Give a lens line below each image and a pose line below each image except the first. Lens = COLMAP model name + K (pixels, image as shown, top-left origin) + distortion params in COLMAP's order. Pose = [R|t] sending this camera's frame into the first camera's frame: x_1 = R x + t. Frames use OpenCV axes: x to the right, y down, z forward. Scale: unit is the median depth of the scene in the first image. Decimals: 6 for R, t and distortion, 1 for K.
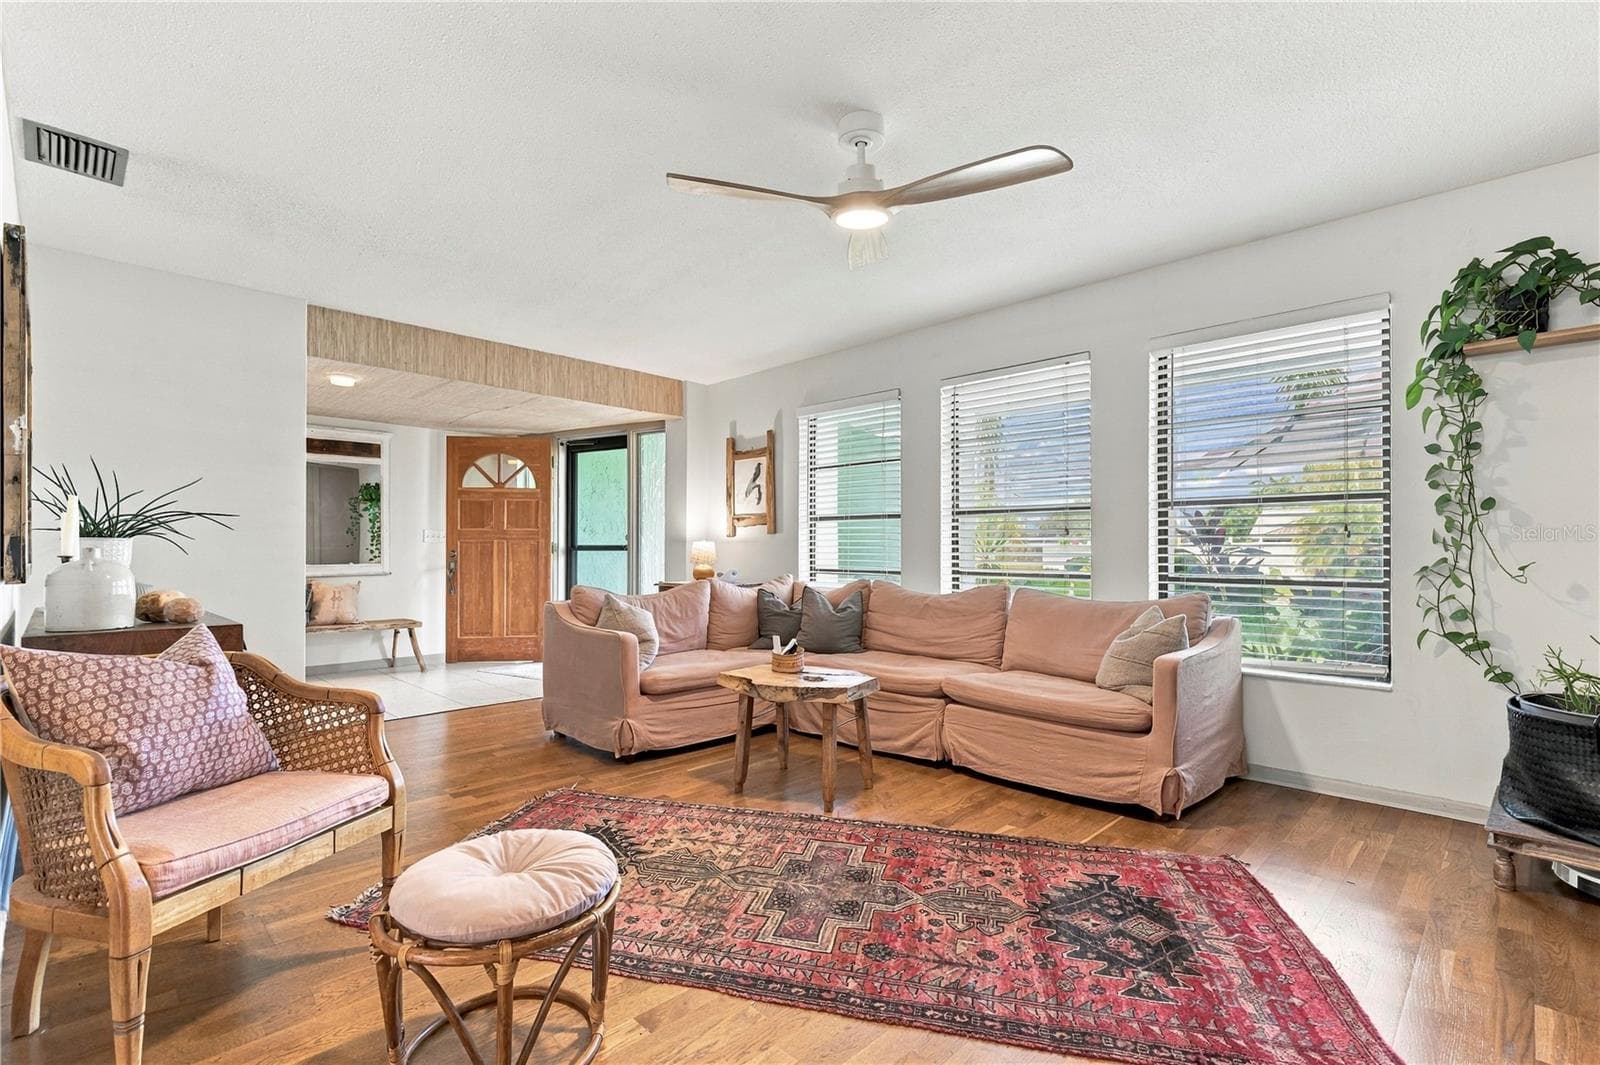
lens RADIAL K [[725.6, 0, 801.6], [0, 725.6, 550.6], [0, 0, 1]] dist [0.005379, -0.000325]
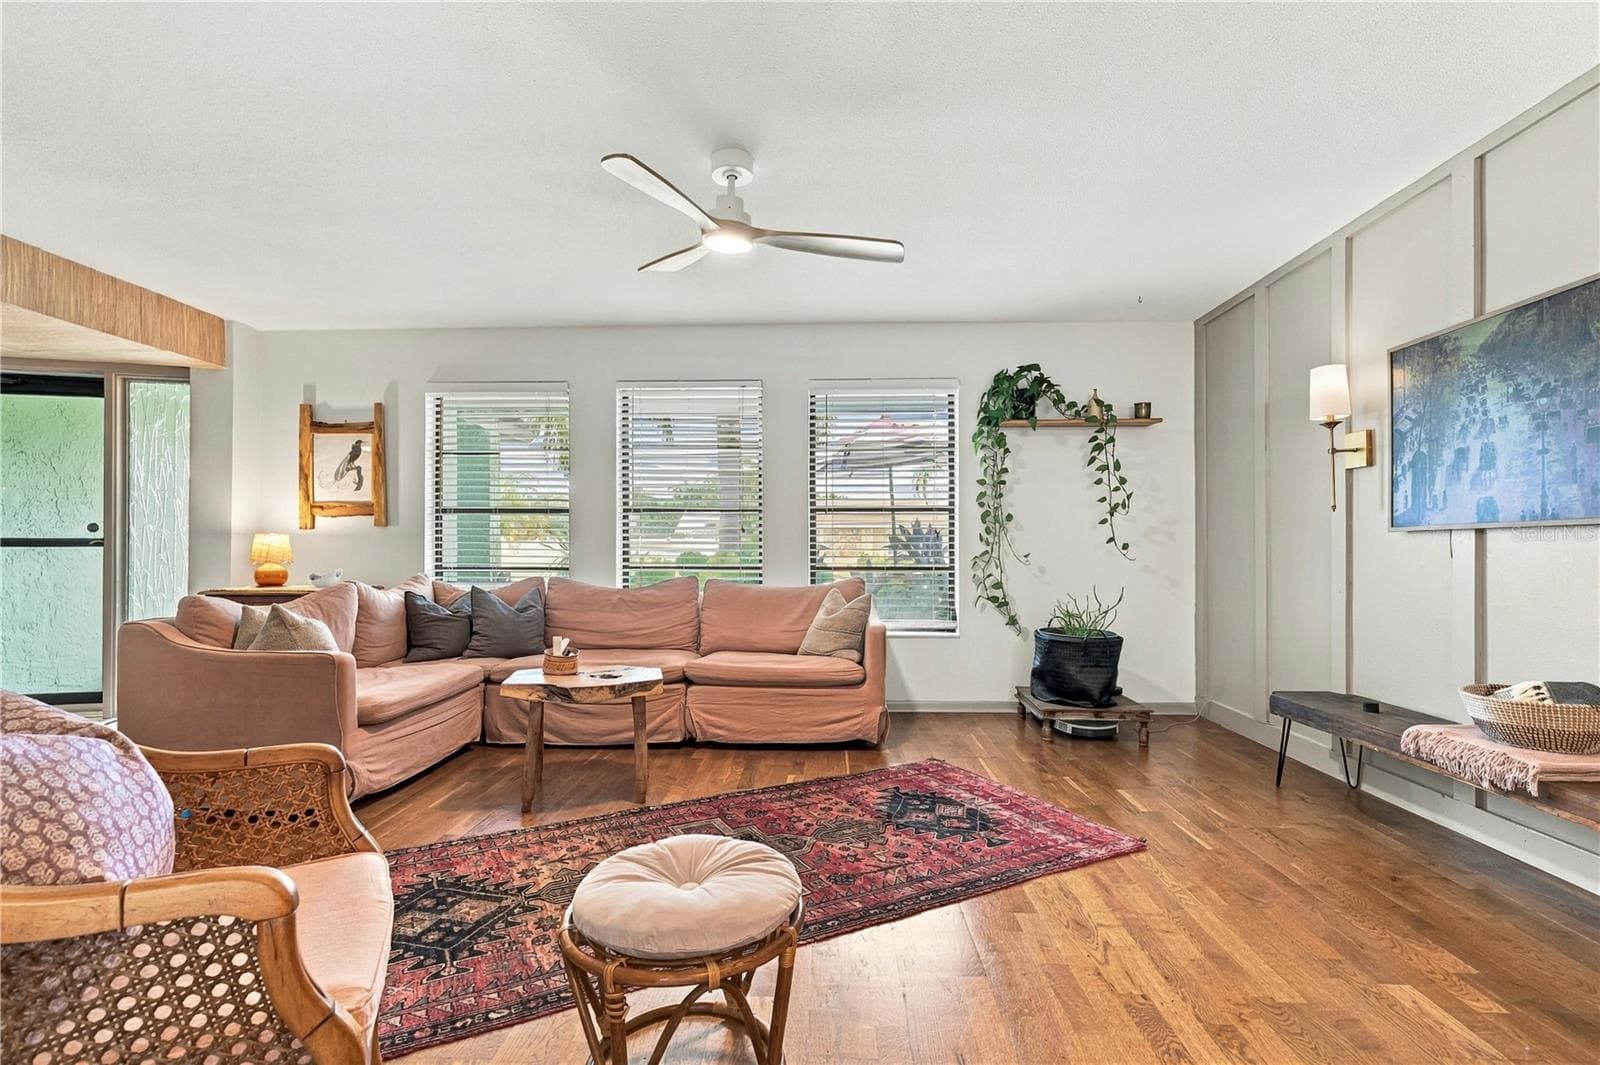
lens RADIAL K [[725.6, 0, 794.1], [0, 725.6, 542.7], [0, 0, 1]] dist [0.005379, -0.000325]
pose [[0.736245, 0.003113, 0.676708, -0.441493], [0.000448, 0.999987, -0.005088, 0.000462], [-0.676715, 0.004050, 0.736234, 0.094760]]
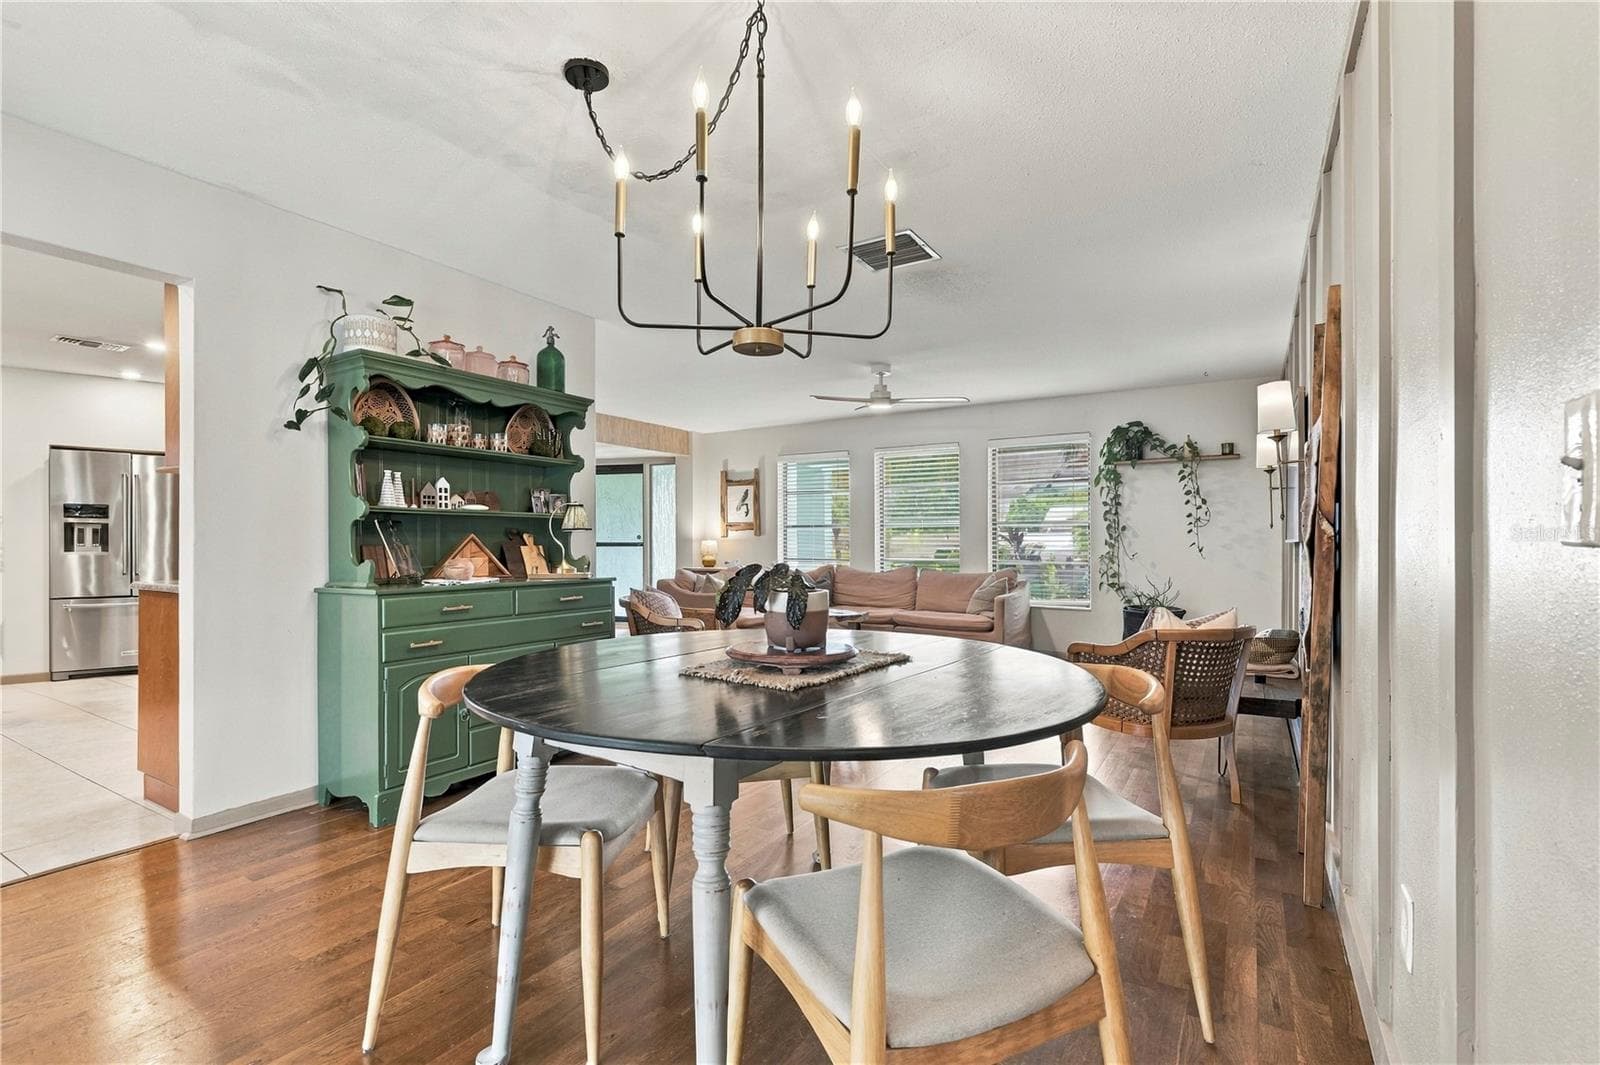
lens RADIAL K [[725.6, 0, 791.8], [0, 725.6, 544.4], [0, 0, 1]] dist [0.005379, -0.000325]
pose [[0.975663, -0.003581, 0.219247, -0.526050], [0.002357, 0.999980, 0.005843, -0.023591], [-0.219264, -0.005185, 0.975652, -0.892346]]
